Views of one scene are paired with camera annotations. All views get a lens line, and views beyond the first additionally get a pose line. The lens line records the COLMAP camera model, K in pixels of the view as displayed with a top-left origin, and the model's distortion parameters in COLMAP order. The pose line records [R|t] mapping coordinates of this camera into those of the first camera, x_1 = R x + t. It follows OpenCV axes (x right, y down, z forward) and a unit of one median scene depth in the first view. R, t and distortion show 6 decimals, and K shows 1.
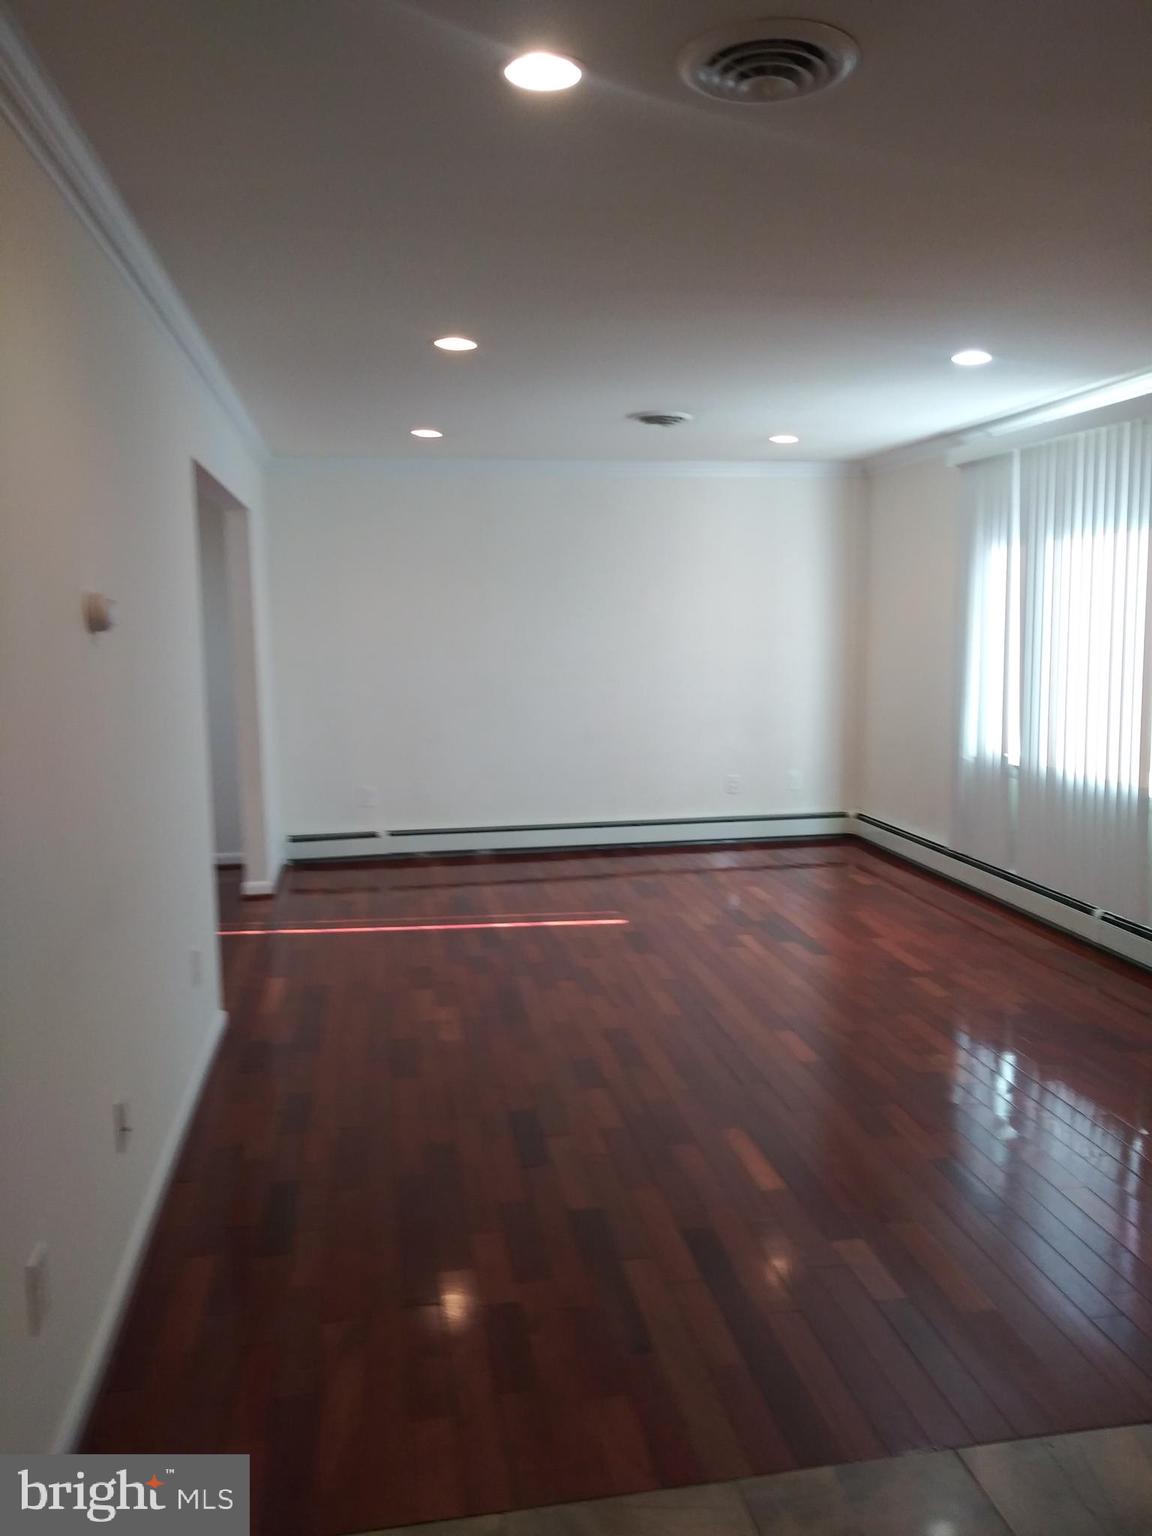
lens RADIAL K [[1180.6, 0, 576.0], [0, 1180.6, 768.0], [0, 0, 1]] dist [0.004932, 0.000503]
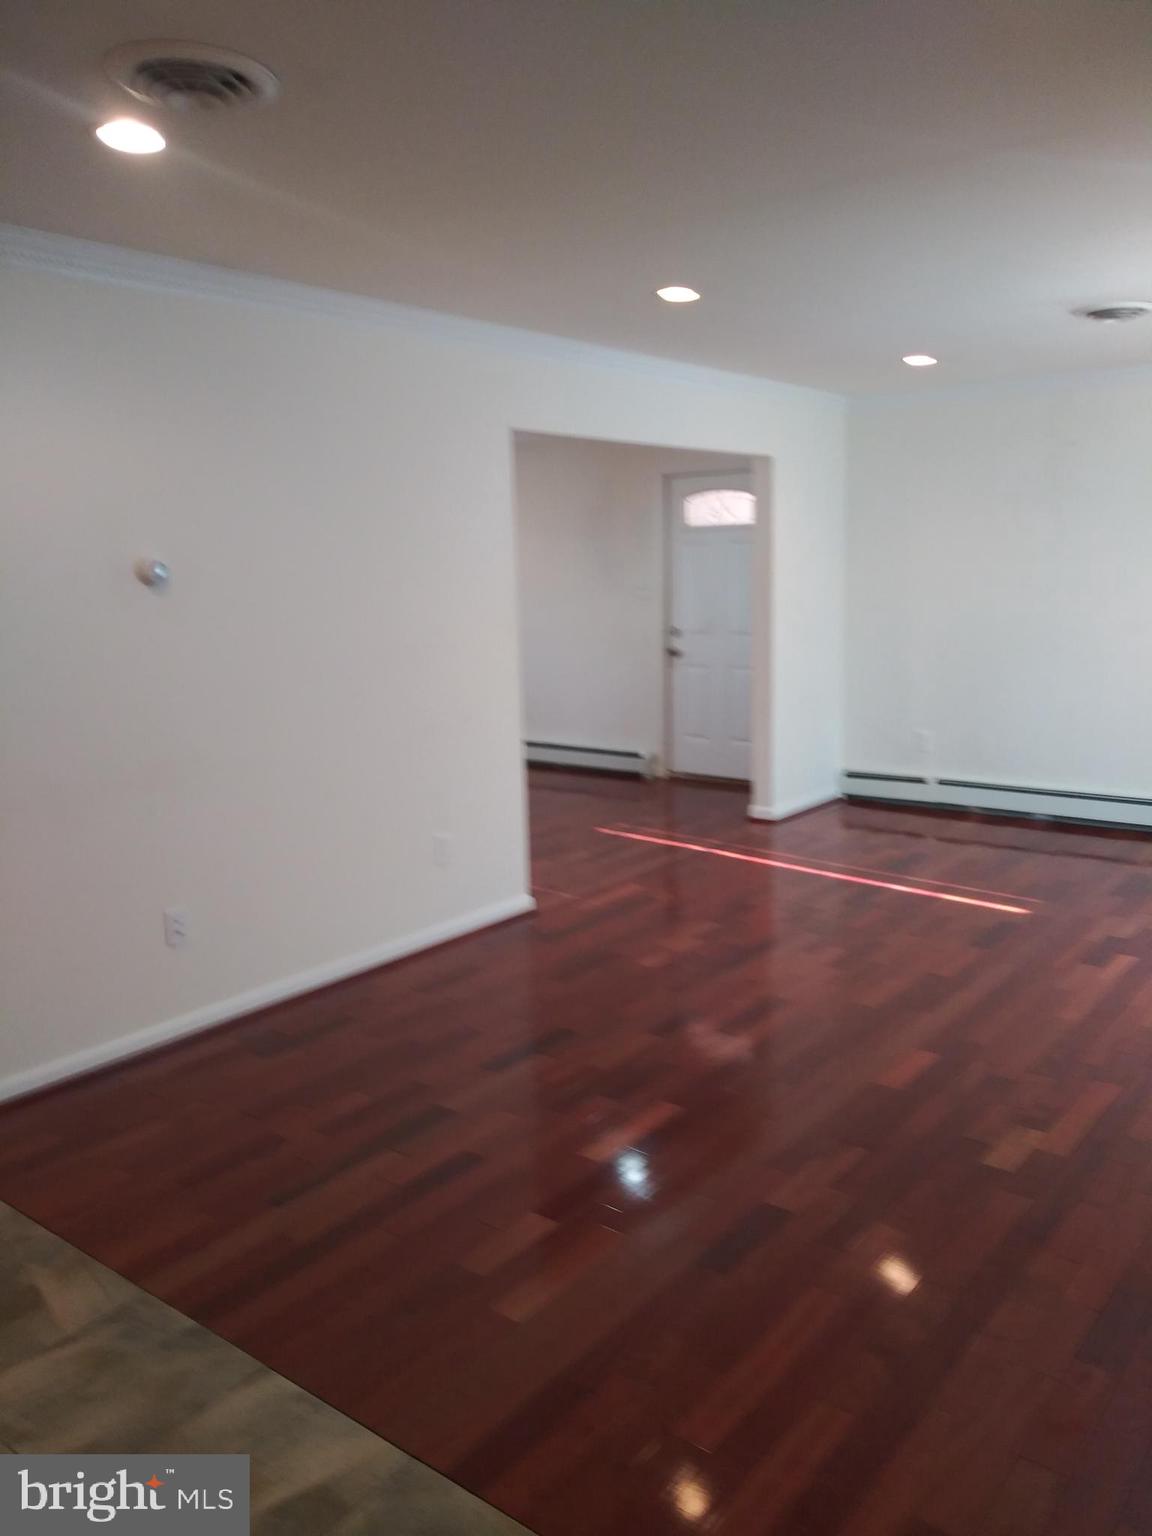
lens RADIAL K [[1180.6, 0, 576.0], [0, 1180.6, 768.0], [0, 0, 1]] dist [0.004932, 0.000503]
pose [[0.674493, 0.126475, -0.727367, 0.343489], [-0.079923, 0.991936, 0.098365, -0.026541], [0.733942, -0.008213, 0.679162, 0.134064]]
